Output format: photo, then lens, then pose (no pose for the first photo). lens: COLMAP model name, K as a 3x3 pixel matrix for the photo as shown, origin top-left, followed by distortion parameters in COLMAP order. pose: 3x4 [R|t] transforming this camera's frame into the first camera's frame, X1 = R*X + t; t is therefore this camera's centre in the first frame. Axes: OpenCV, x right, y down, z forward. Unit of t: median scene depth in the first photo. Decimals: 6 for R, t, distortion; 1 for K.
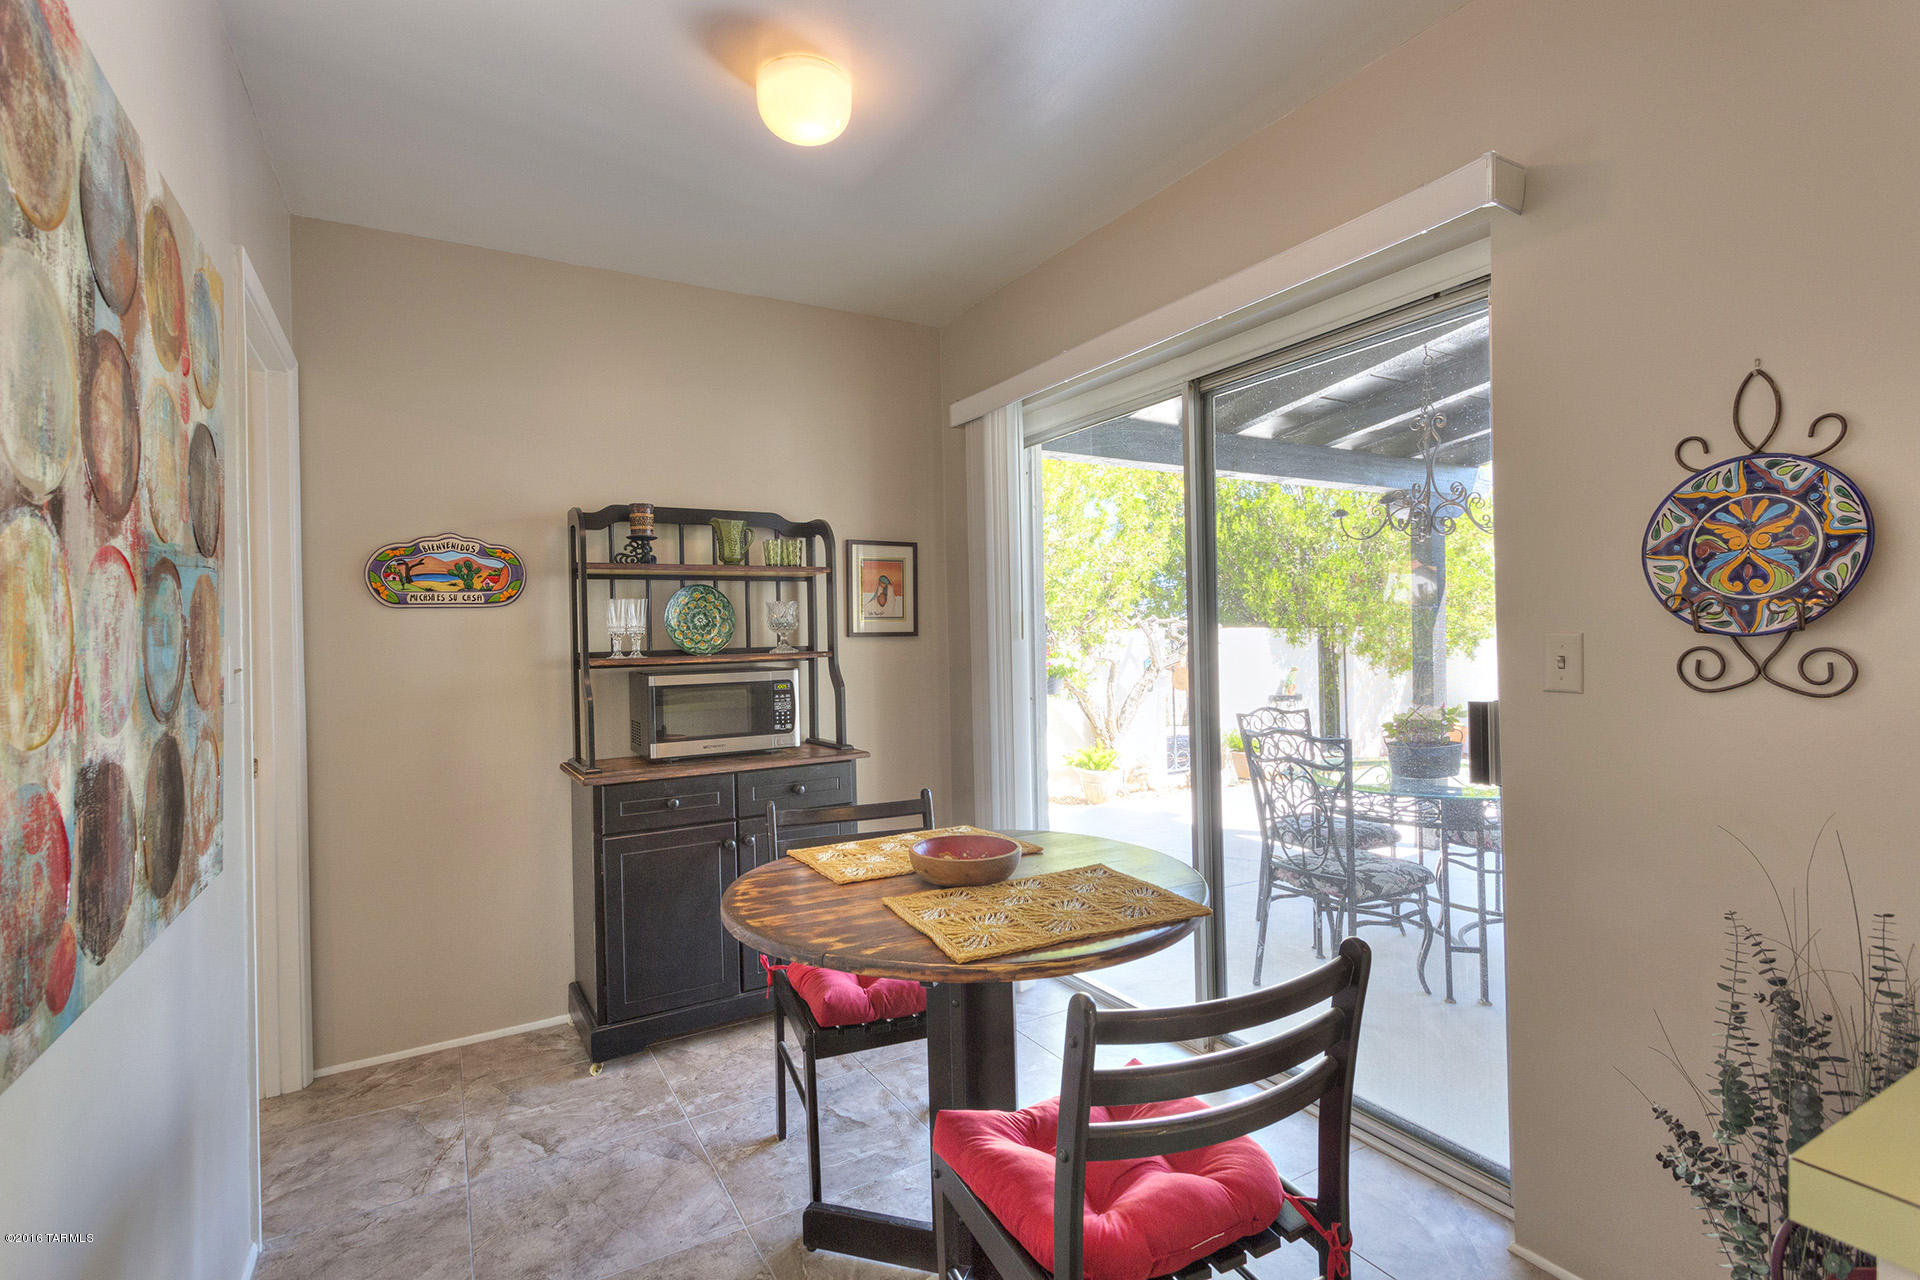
lens RADIAL K [[914.1, 0, 967.5], [0, 914.1, 632.5], [0, 0, 1]] dist [0.005866, 0.000792]
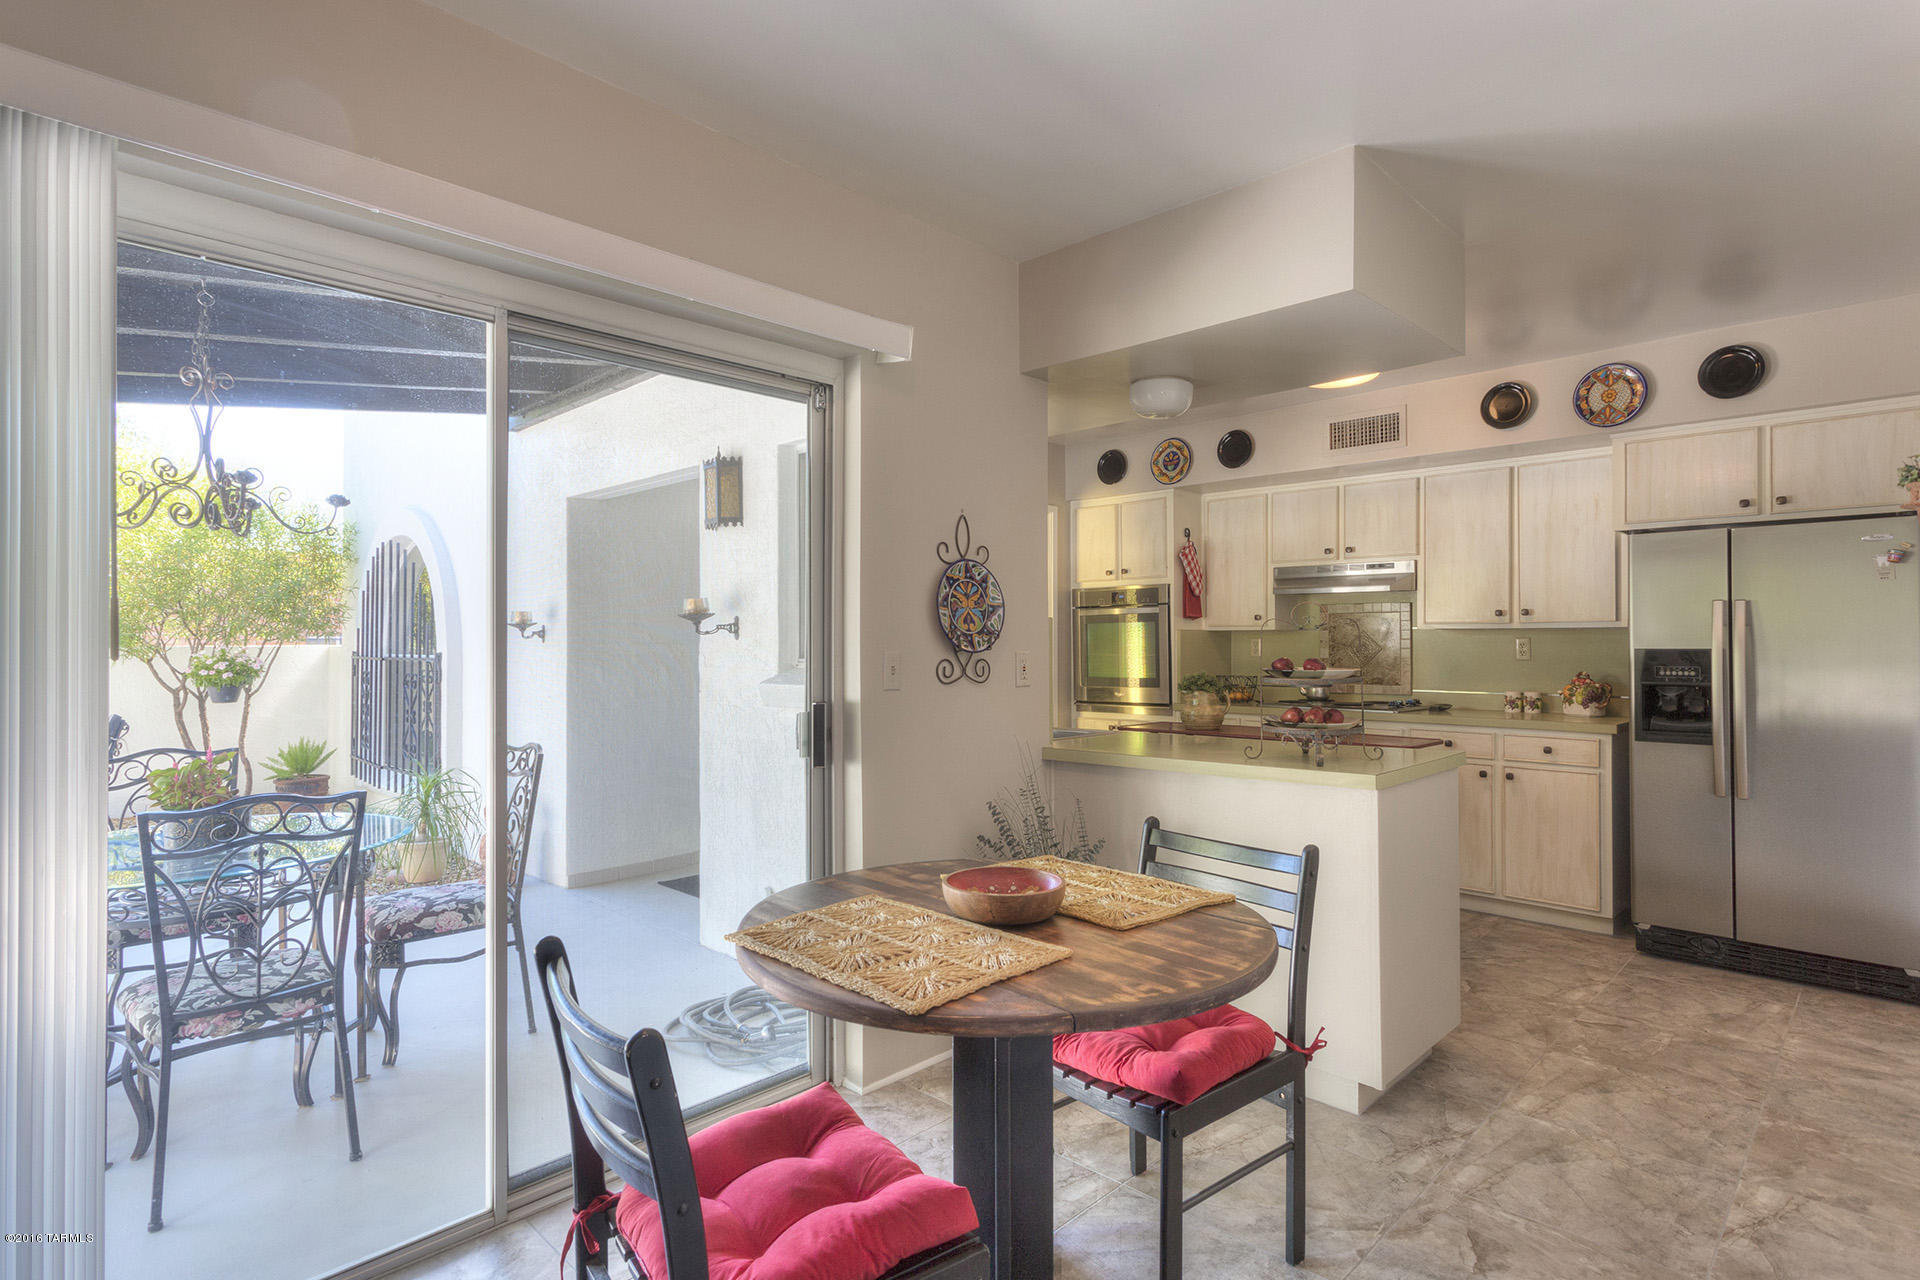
lens RADIAL K [[958.6, 0, 956.1], [0, 958.6, 637.7], [0, 0, 1]] dist [-0.021705, 0.004565]
pose [[-0.255284, 0.030960, 0.966370, -1.036650], [0.009987, 0.999518, -0.029384, 0.029515], [-0.966815, 0.002150, -0.255470, 1.475622]]
